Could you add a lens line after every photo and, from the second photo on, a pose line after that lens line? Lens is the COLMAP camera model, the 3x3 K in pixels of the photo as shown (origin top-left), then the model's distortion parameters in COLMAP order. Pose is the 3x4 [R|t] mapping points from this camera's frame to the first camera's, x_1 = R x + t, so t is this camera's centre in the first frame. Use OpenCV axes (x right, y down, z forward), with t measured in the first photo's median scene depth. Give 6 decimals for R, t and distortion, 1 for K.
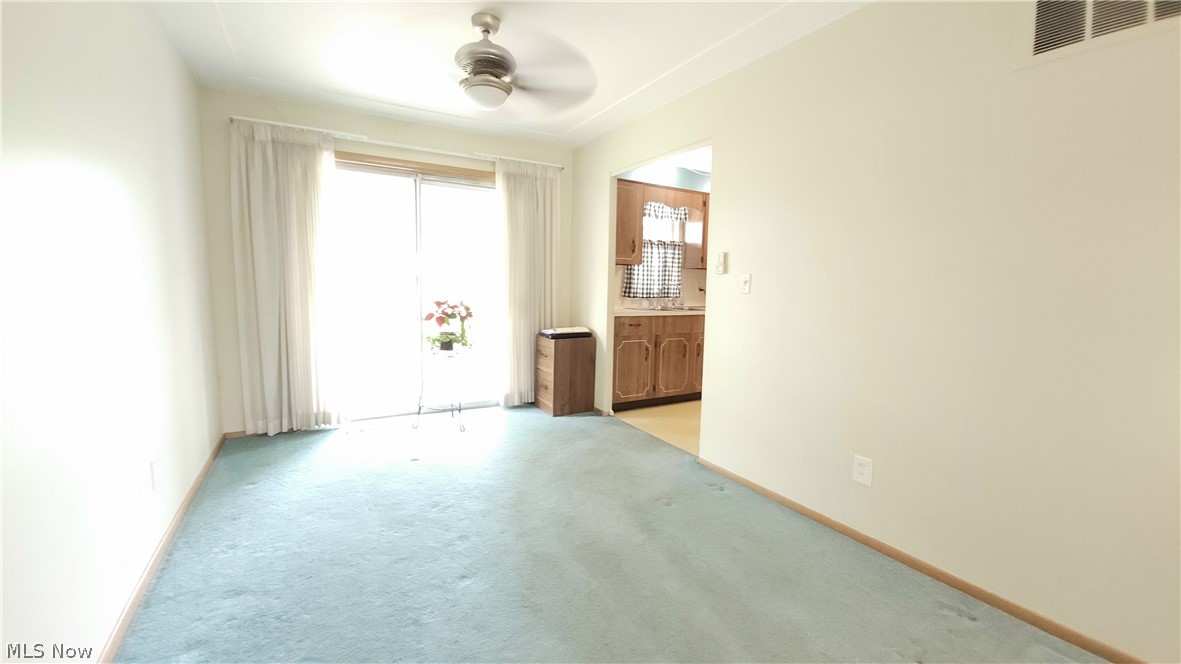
lens RADIAL K [[486.6, 0, 608.1], [0, 486.6, 336.1], [0, 0, 1]] dist [-0.007515, -0.000348]
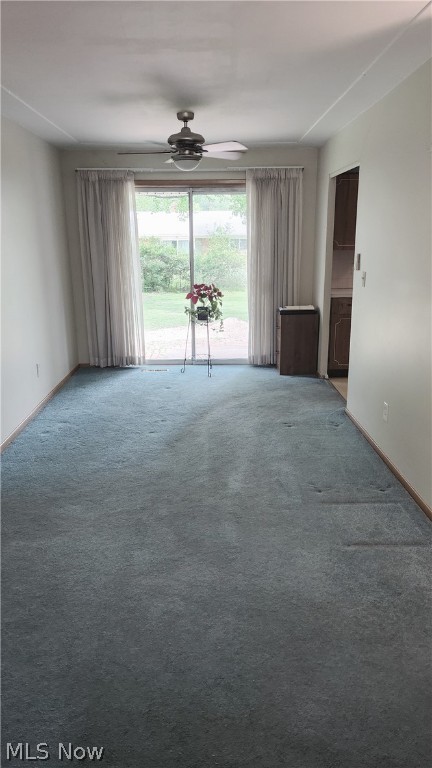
lens RADIAL K [[560.8, 0, 213.1], [0, 560.8, 386.9], [0, 0, 1]] dist [0.097350, 0.001222]
pose [[0.874070, 0.099866, -0.475424, 0.451773], [-0.030458, 0.987983, 0.151533, -0.024595], [0.484844, -0.117970, 0.866608, -0.392384]]
